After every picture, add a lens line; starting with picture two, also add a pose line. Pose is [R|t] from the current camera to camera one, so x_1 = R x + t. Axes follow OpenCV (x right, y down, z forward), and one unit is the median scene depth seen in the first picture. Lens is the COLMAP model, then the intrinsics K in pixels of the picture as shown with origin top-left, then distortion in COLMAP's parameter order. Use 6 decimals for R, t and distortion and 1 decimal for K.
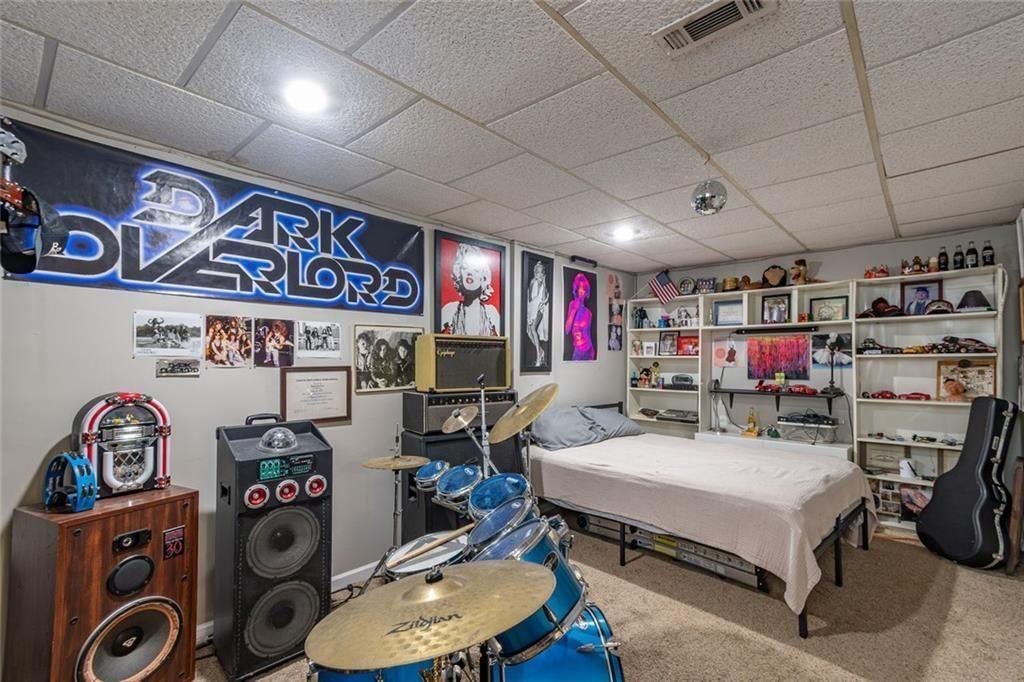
lens RADIAL K [[459.9, 0, 522.9], [0, 459.9, 360.3], [0, 0, 1]] dist [0.014340, 0.001889]
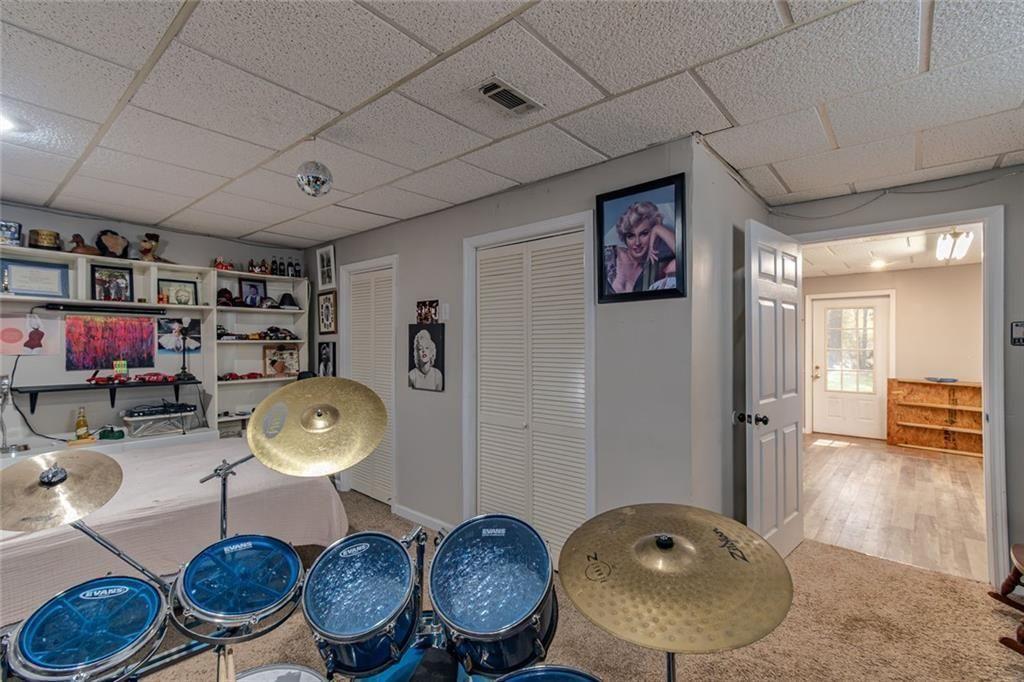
lens RADIAL K [[459.9, 0, 504.2], [0, 459.9, 337.7], [0, 0, 1]] dist [0.014340, 0.001889]
pose [[0.004302, 0.016690, 0.999851, -0.300474], [0.001114, 0.999860, -0.016695, 0.000409], [-0.999990, 0.001186, 0.004283, 0.317589]]
